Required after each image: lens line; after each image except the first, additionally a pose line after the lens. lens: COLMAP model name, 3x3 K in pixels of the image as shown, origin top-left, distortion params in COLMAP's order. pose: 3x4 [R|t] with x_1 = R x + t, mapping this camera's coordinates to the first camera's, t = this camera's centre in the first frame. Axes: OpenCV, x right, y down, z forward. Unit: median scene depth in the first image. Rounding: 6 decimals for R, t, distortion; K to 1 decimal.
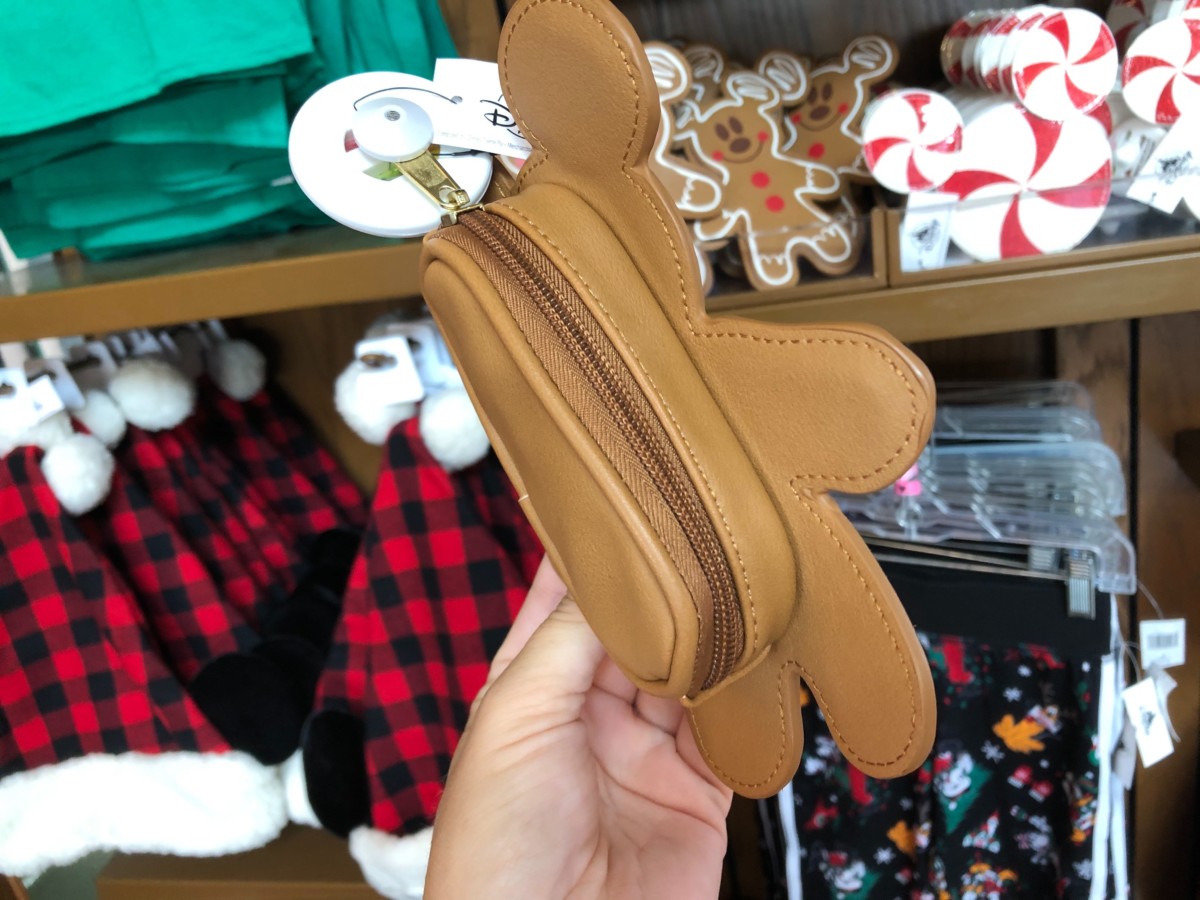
lens RADIAL K [[994.3, 0, 600.0], [0, 994.3, 450.0], [0, 0, 1]] dist [-0.010702, -0.004319]
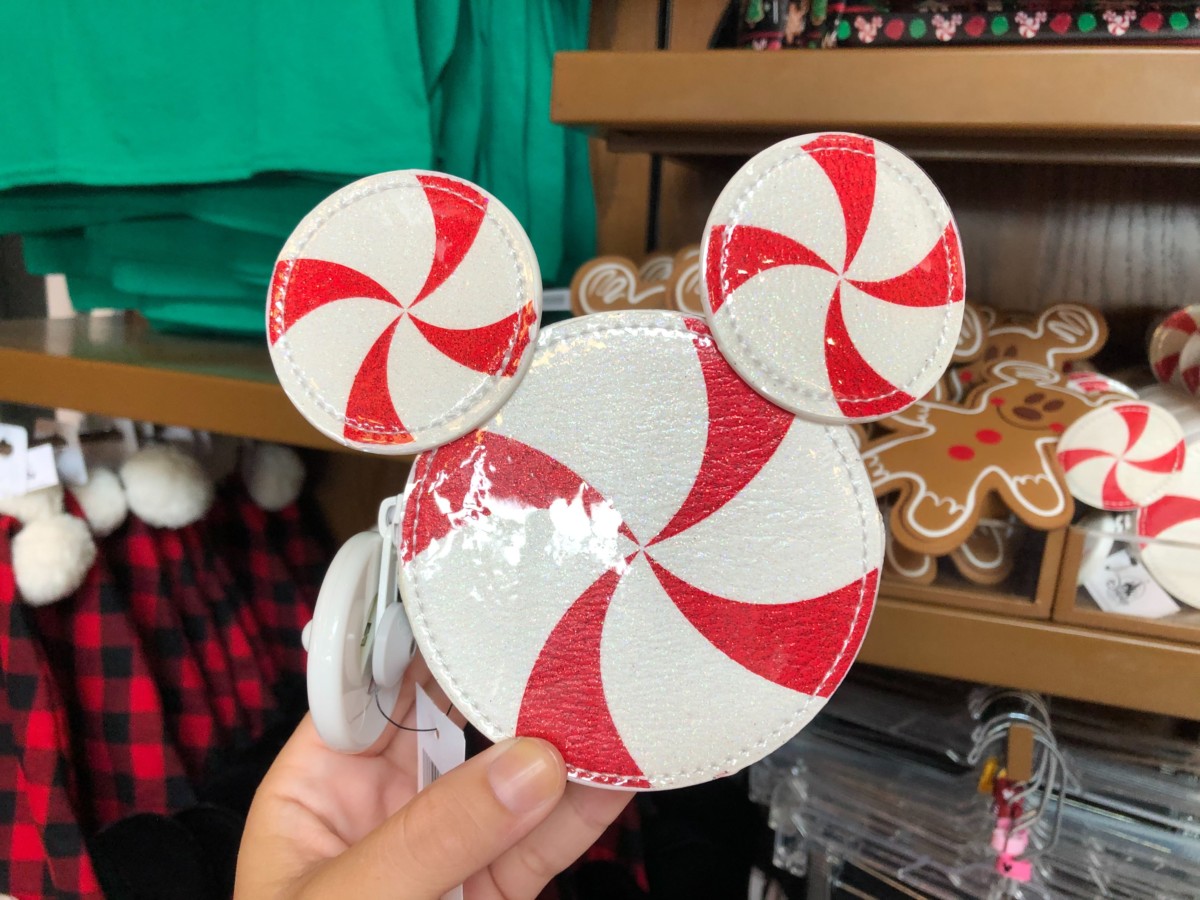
lens RADIAL K [[998.8, 0, 600.0], [0, 998.8, 450.0], [0, 0, 1]] dist [0.001992, 0.001779]
pose [[0.966479, 0.244457, -0.078477, -0.018047], [-0.253119, 0.958415, -0.131804, -0.081288], [0.042993, 0.147250, 0.988165, 0.155122]]
